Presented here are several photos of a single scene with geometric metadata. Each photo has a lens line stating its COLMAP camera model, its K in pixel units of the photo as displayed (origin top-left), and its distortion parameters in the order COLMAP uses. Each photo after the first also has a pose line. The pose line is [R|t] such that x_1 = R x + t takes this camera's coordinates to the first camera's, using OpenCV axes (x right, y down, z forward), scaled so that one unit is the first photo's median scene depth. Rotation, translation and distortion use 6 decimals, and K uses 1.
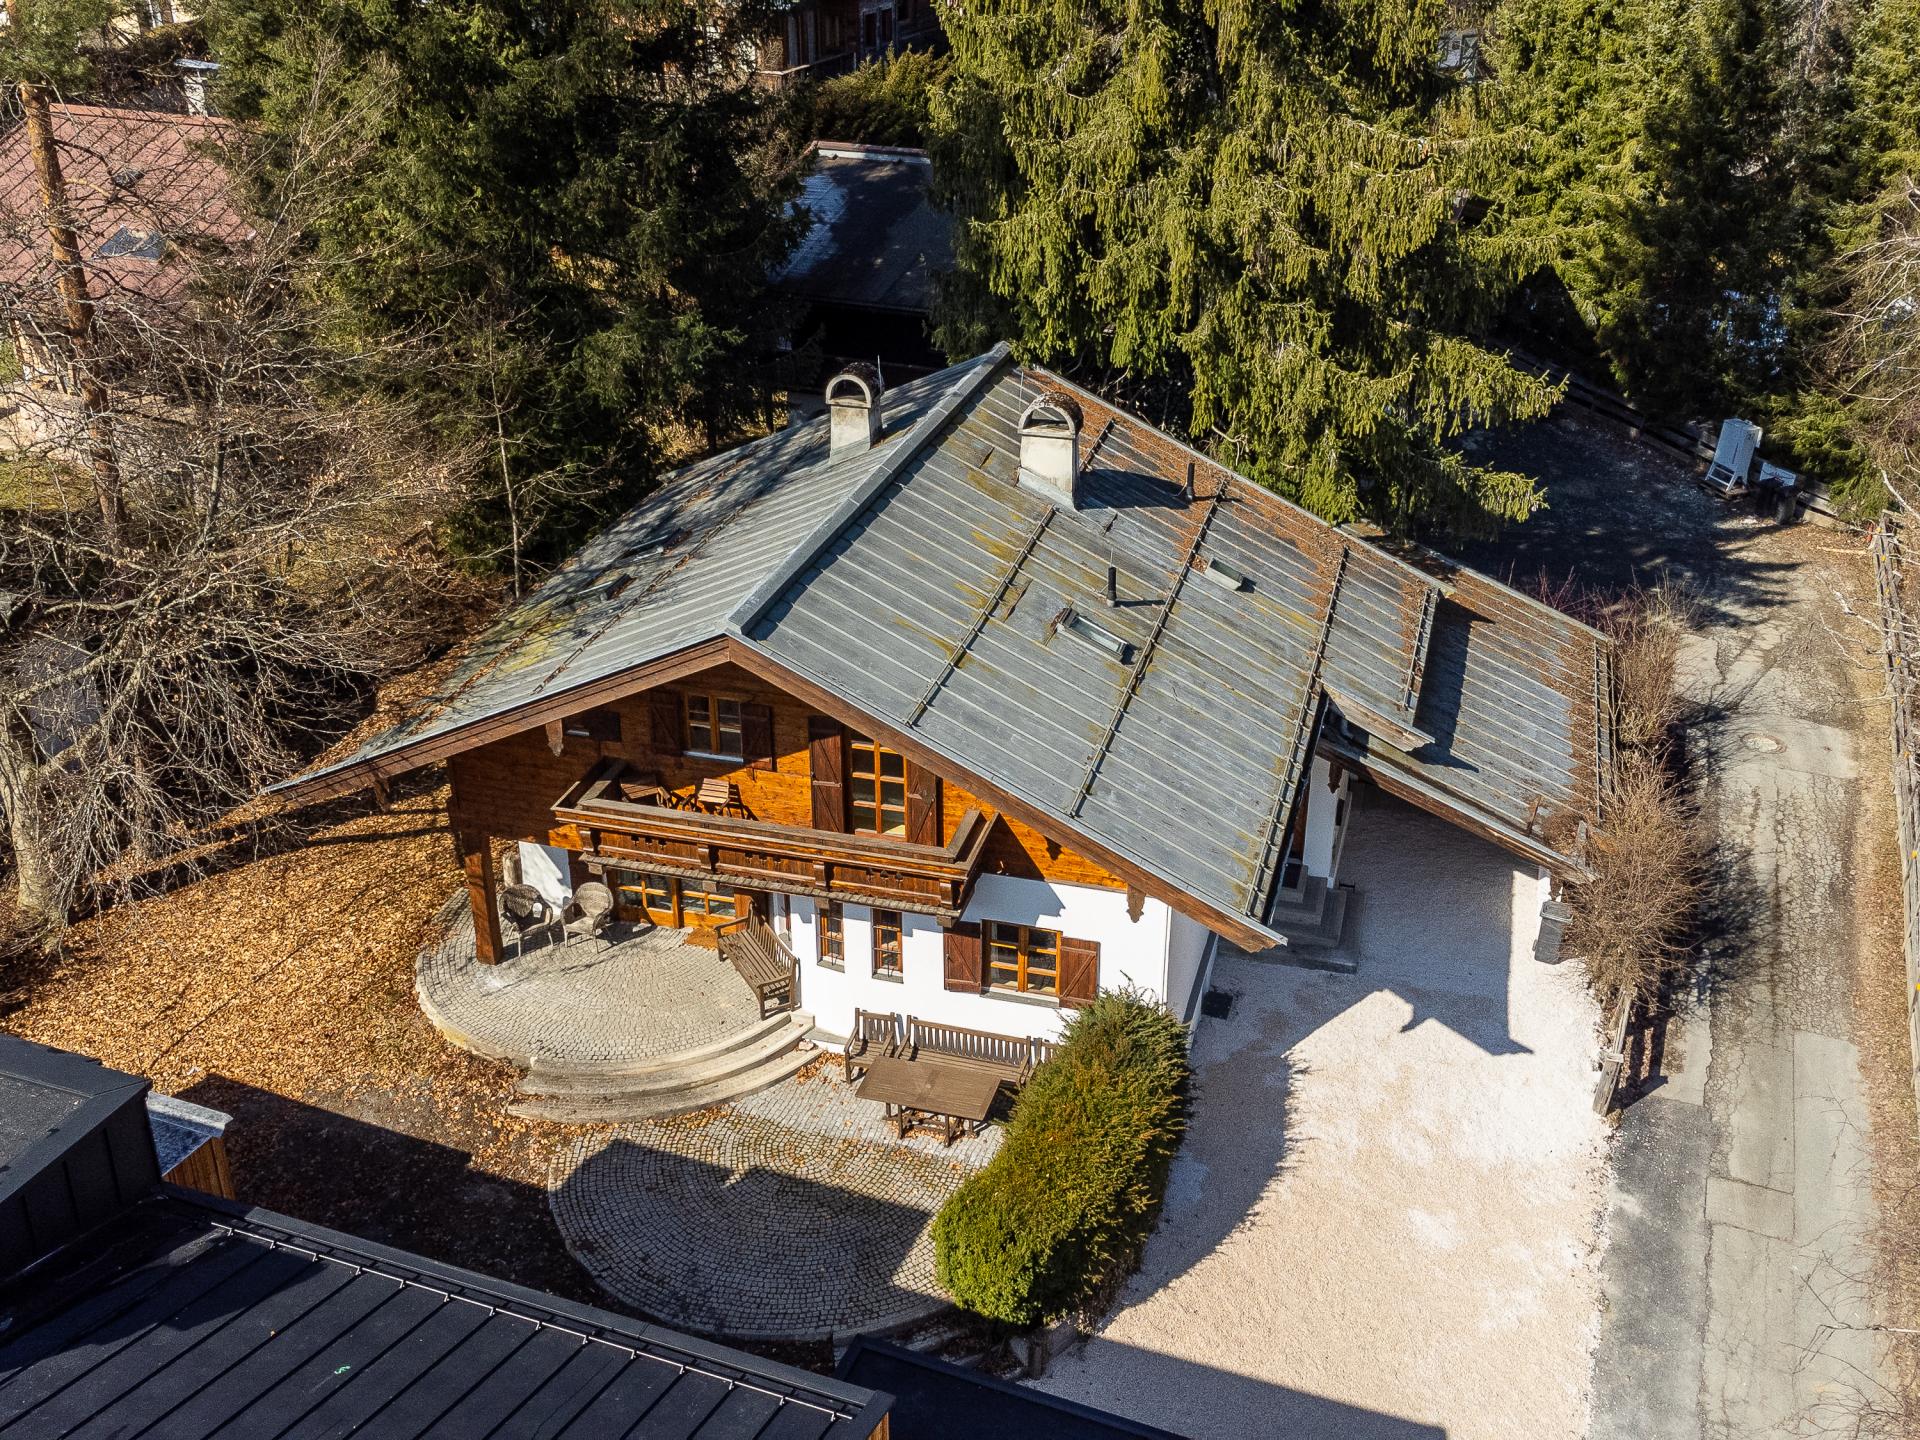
lens RADIAL K [[1798.3, 0, 936.8], [0, 1798.3, 725.9], [0, 0, 1]] dist [0.012912, 0.007871]
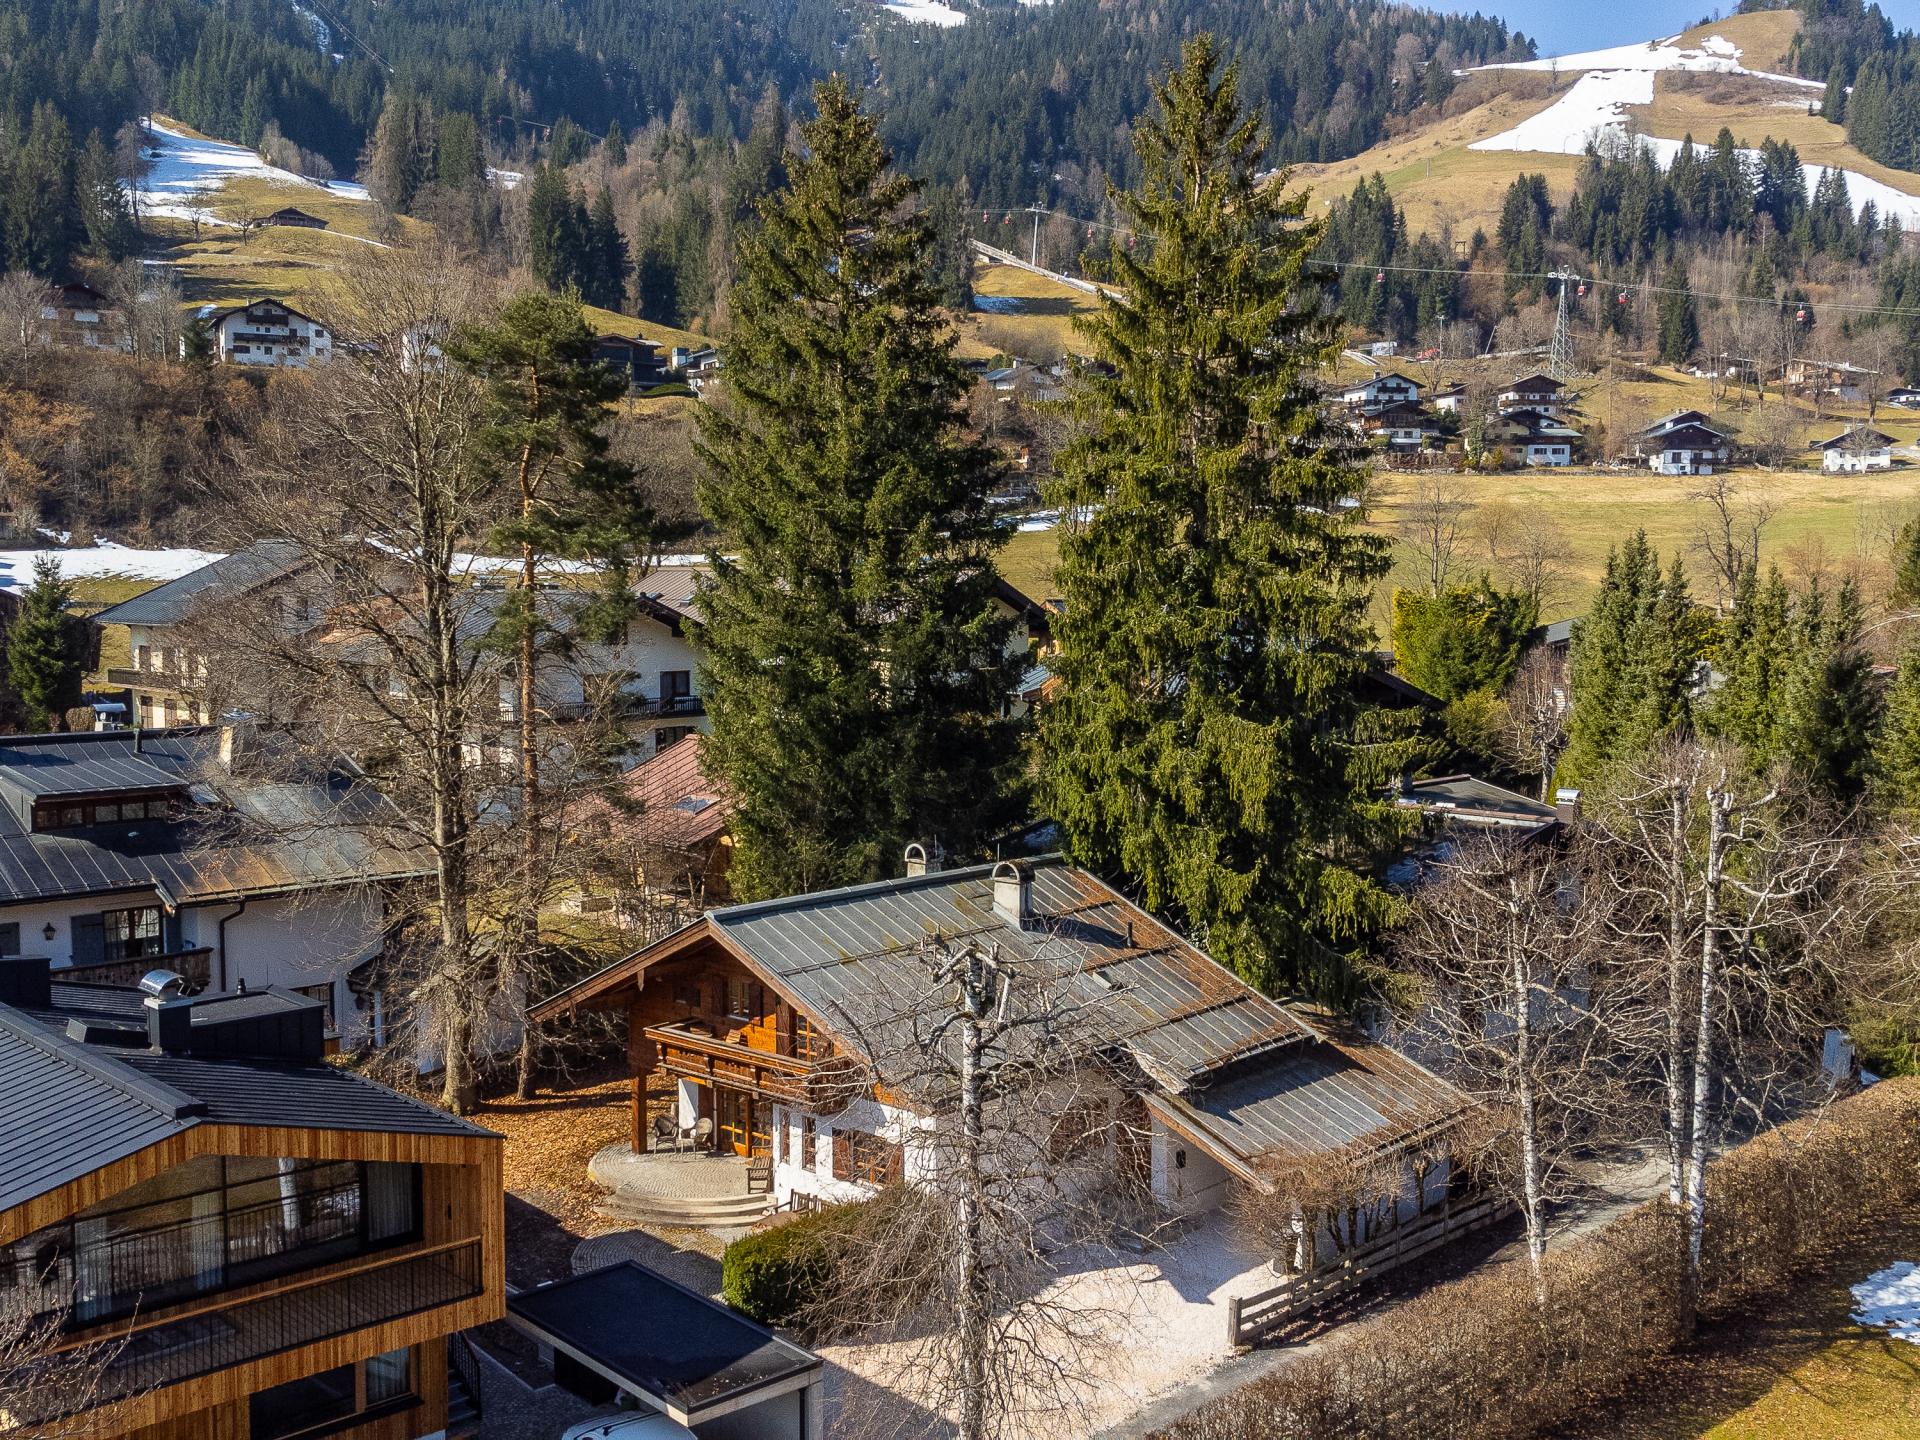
lens RADIAL K [[1804.7, 0, 965.0], [0, 1804.7, 749.8], [0, 0, 1]] dist [-0.005515, 0.067238]
pose [[0.906889, 0.042006, -0.419270, 0.668298], [-0.197626, 0.921196, -0.335174, 0.267909], [0.372150, 0.386825, 0.843724, -0.420175]]
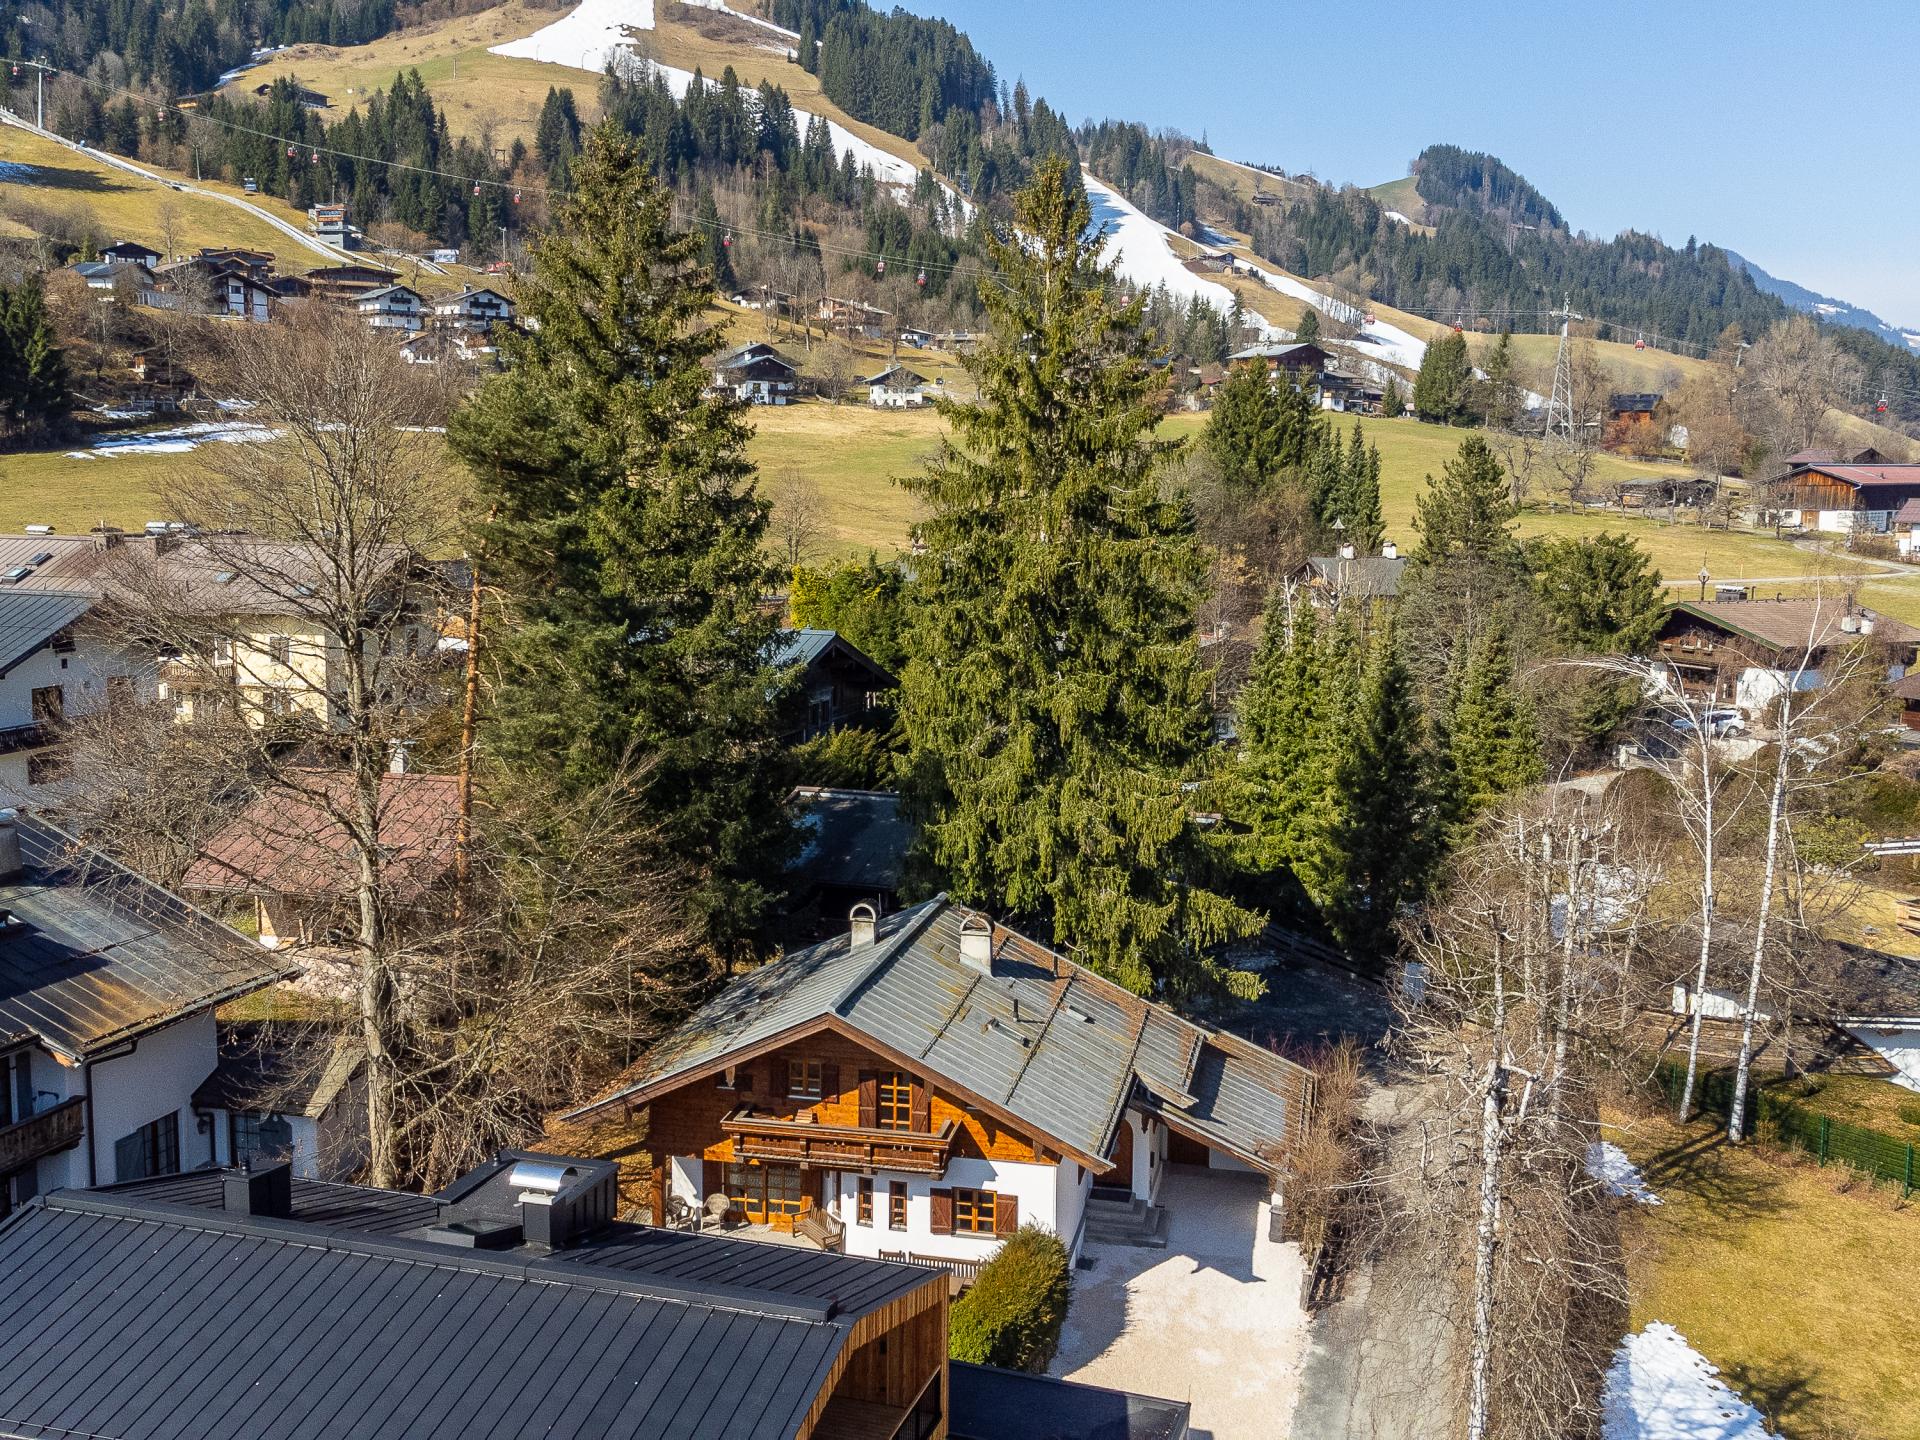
lens RADIAL K [[1798.3, 0, 936.8], [0, 1798.3, 725.9], [0, 0, 1]] dist [0.012912, 0.007871]
pose [[0.997024, 0.007268, 0.076742, -0.109804], [0.019623, 0.938822, -0.343843, 0.243813], [-0.074546, 0.344326, 0.935886, -0.706431]]
